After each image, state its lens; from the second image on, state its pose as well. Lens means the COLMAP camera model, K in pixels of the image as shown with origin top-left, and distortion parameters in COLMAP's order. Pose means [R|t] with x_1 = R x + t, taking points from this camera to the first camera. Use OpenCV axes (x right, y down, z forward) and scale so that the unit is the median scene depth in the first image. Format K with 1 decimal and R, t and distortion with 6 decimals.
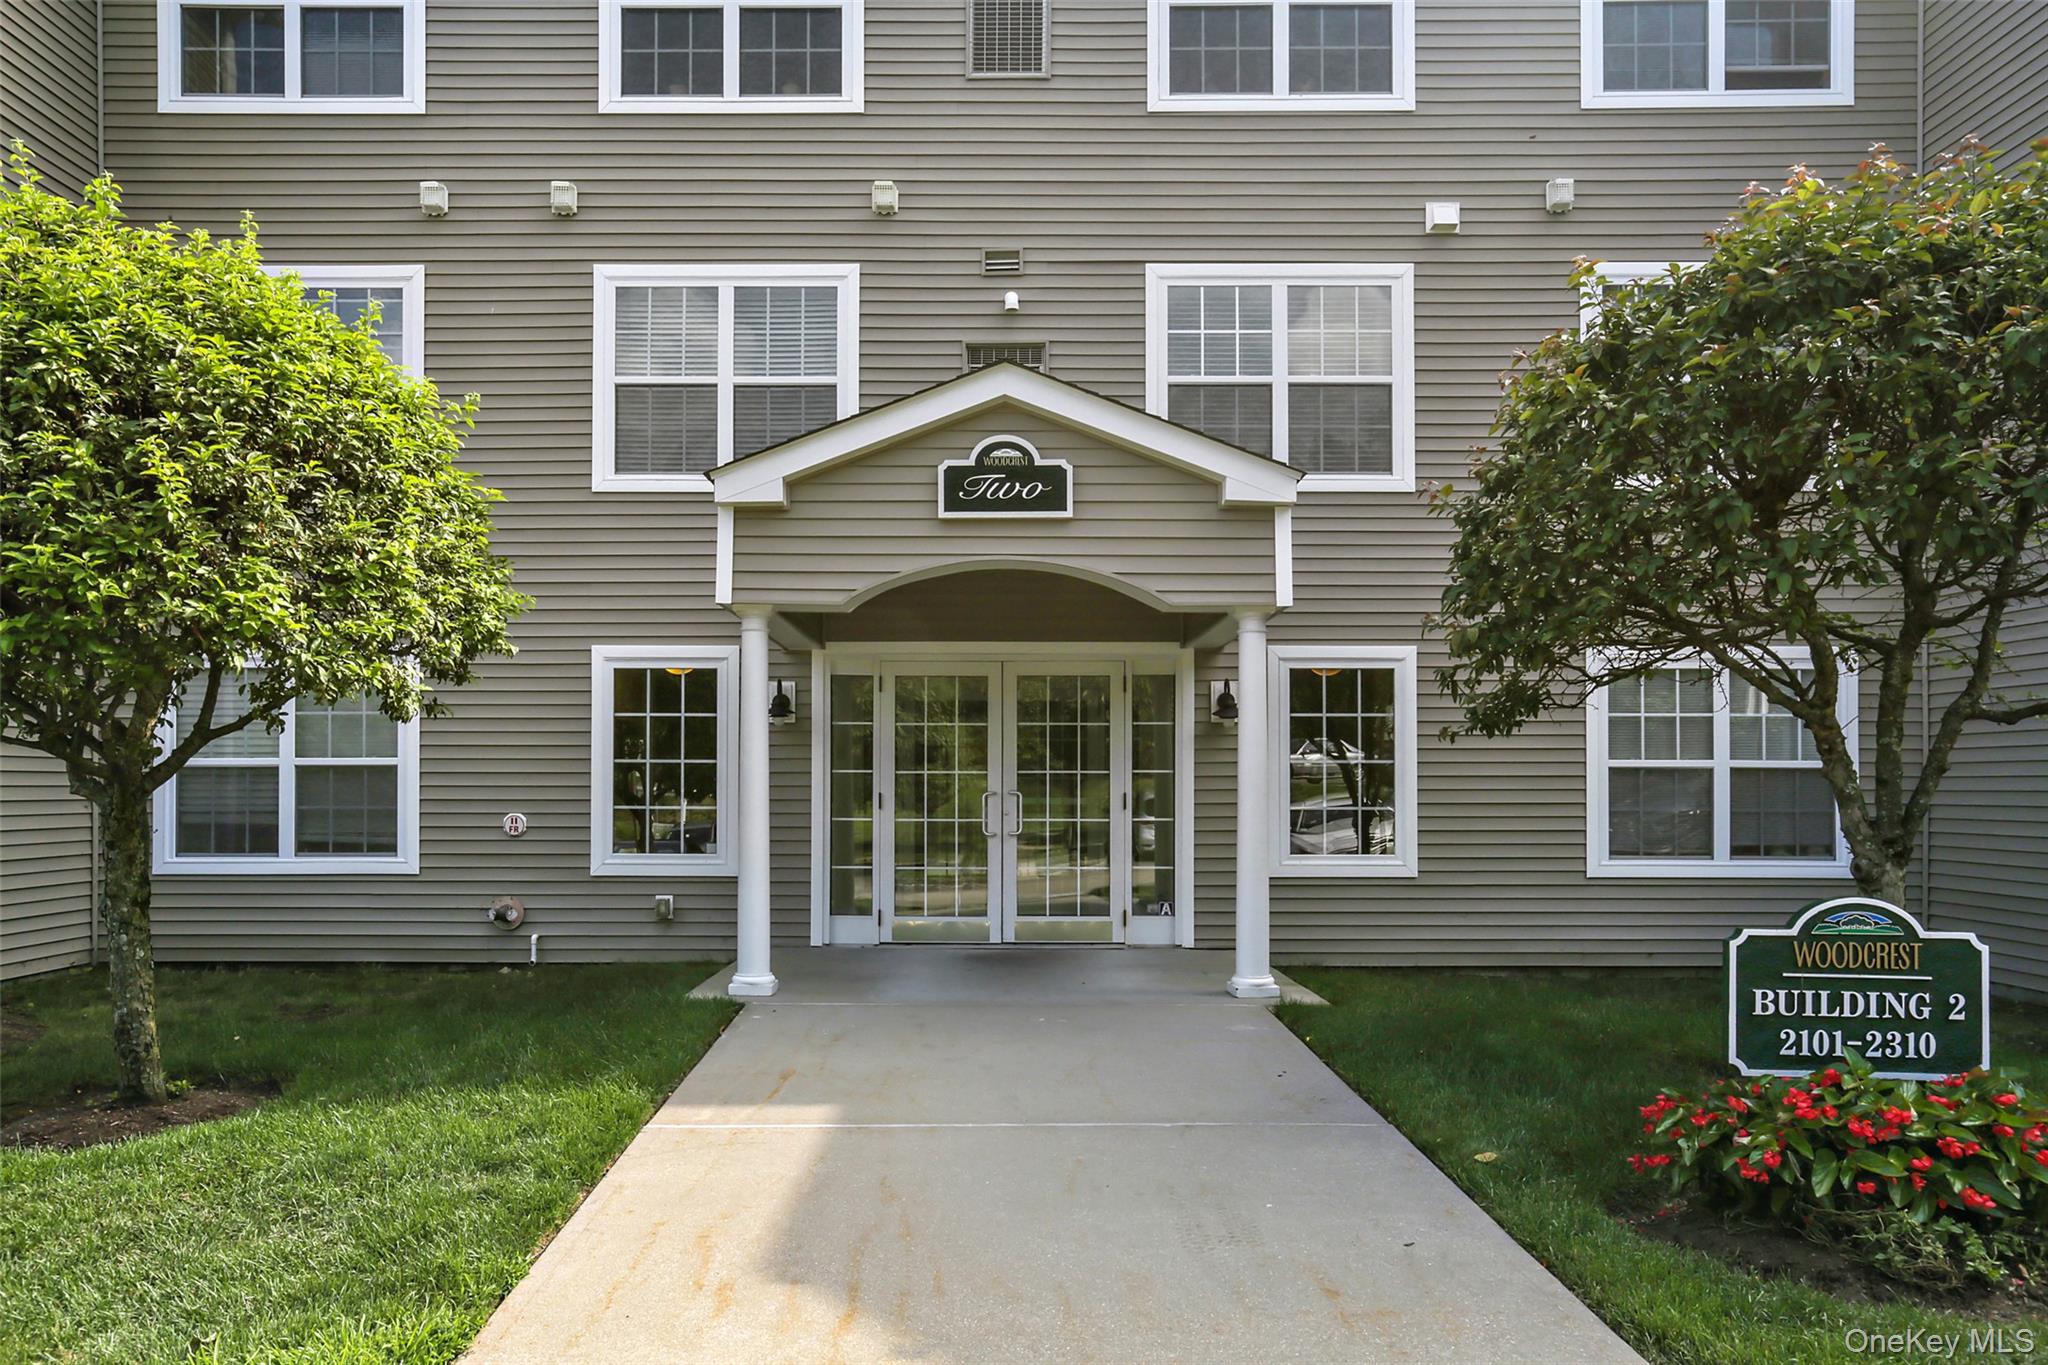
lens RADIAL K [[1215.5, 0, 1014.3], [0, 1215.5, 695.1], [0, 0, 1]] dist [-0.016626, 0.029450]
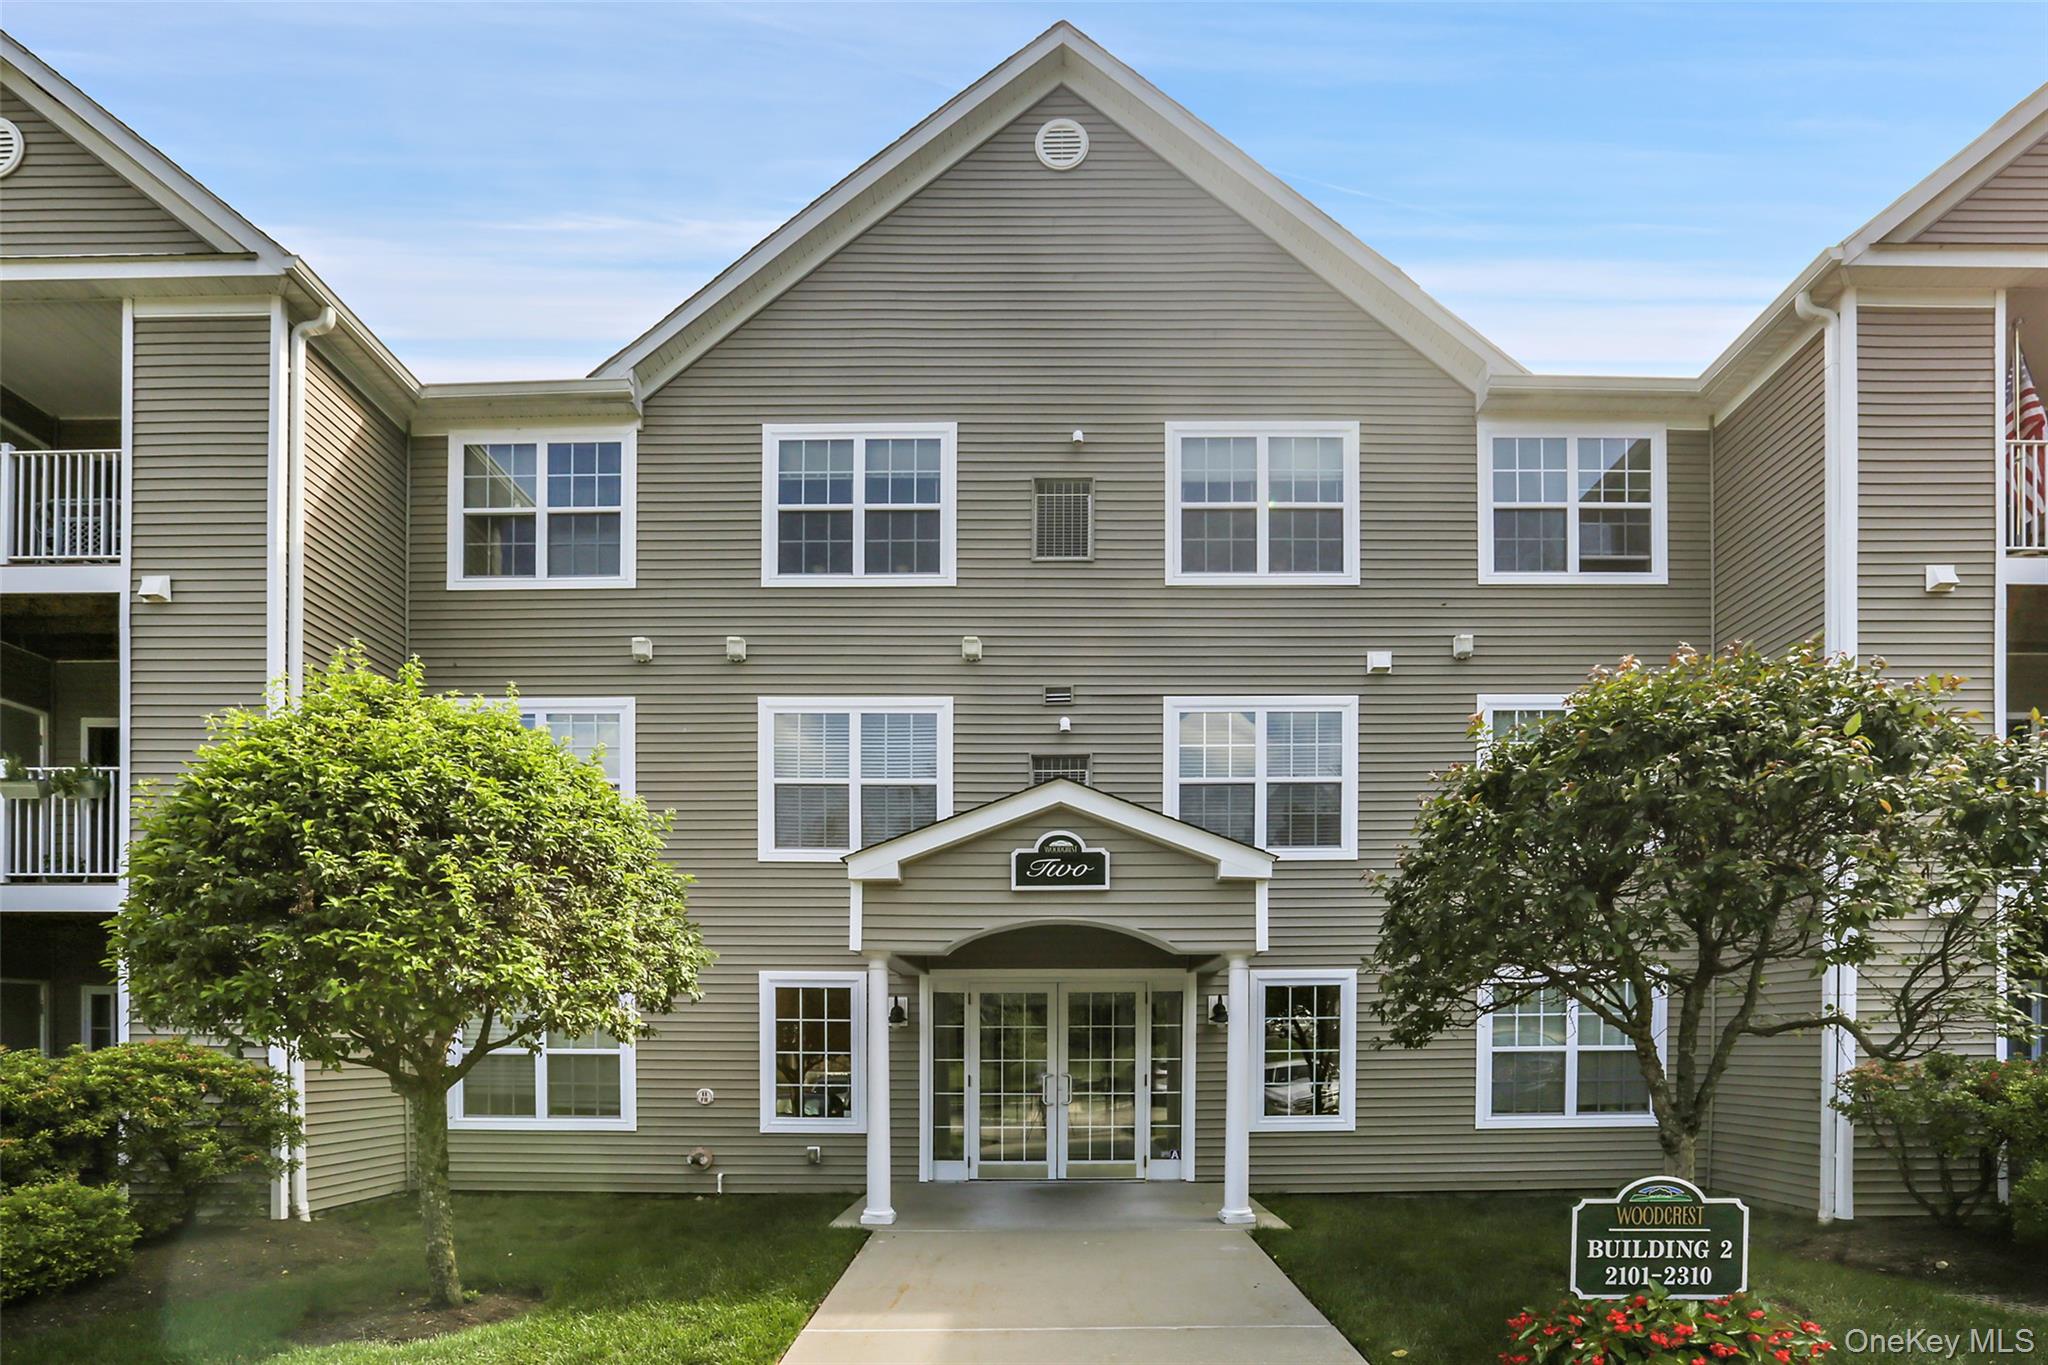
lens RADIAL K [[954.8, 0, 1057.6], [0, 954.8, 465.4], [0, 0, 1]] dist [-0.041206, 0.011237]
pose [[0.999957, 0.001740, 0.009140, -0.020946], [-0.001743, 0.999998, 0.000312, -0.626503], [-0.009140, -0.000328, 0.999958, -0.071005]]
